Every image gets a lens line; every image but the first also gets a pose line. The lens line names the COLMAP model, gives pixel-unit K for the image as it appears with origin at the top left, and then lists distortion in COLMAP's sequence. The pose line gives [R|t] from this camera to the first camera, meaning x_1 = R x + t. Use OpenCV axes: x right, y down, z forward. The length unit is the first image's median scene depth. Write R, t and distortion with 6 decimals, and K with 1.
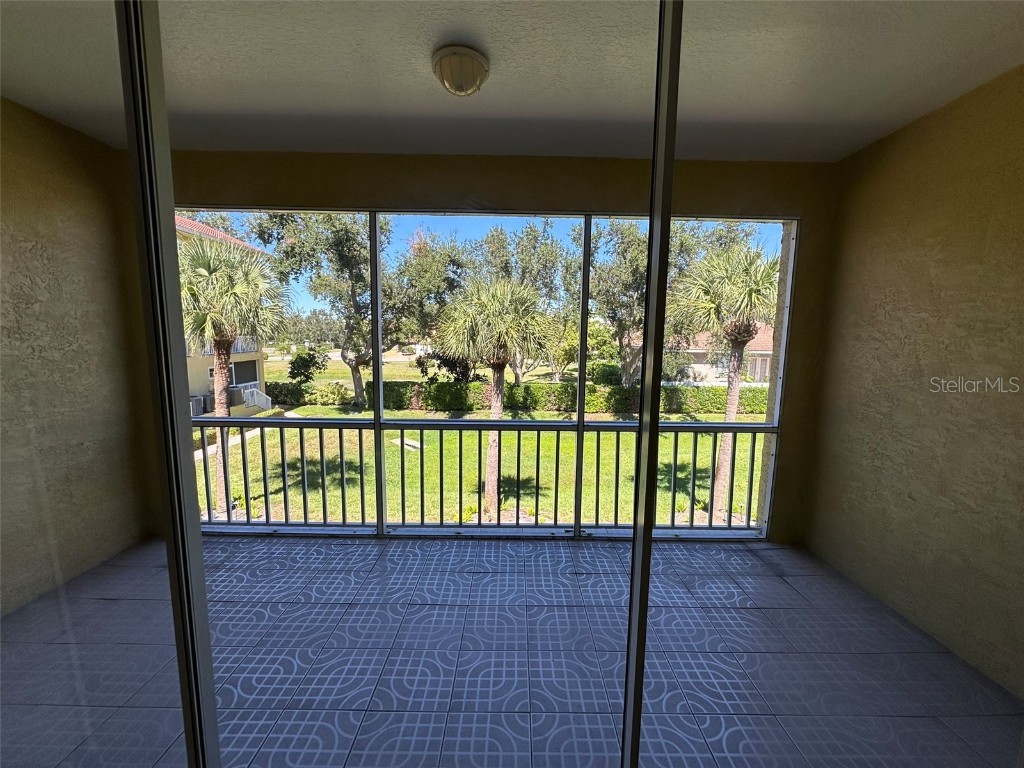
lens RADIAL K [[406.6, 0, 517.7], [0, 406.6, 385.9], [0, 0, 1]] dist [-0.004749, 0.000929]
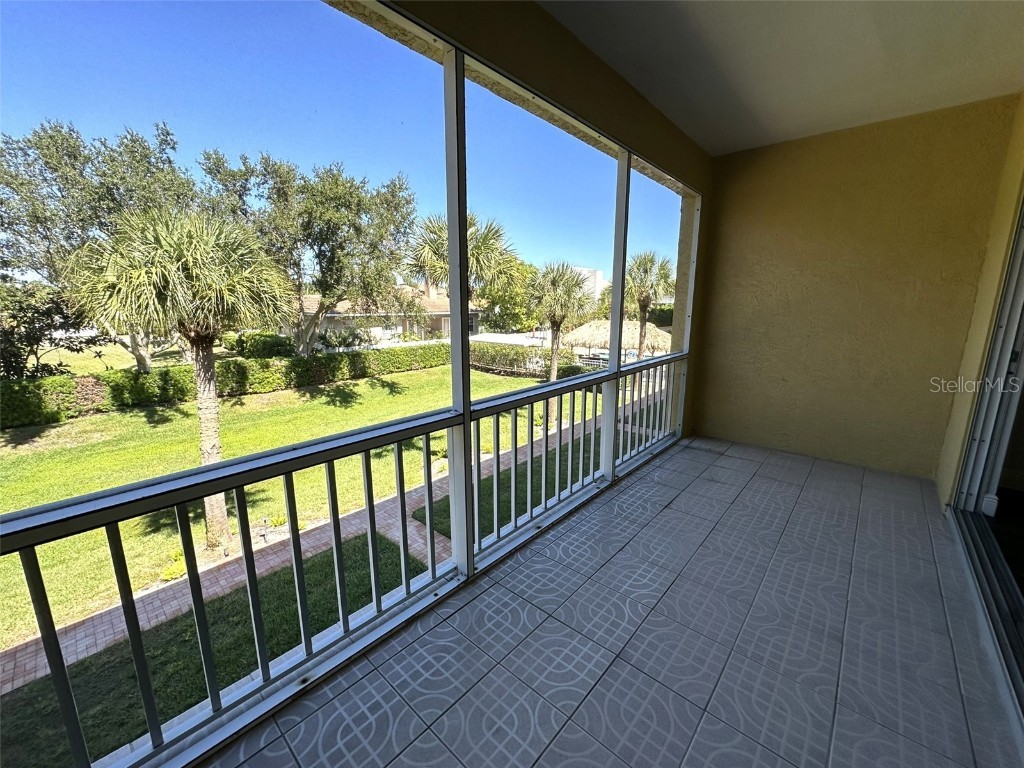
lens RADIAL K [[406.6, 0, 513.9], [0, 406.6, 382.5], [0, 0, 1]] dist [-0.004749, 0.000929]
pose [[0.668086, -0.154885, 0.727786, -0.087207], [0.100184, 0.987914, 0.118278, -0.002261], [-0.737309, -0.006107, 0.675528, 0.060216]]
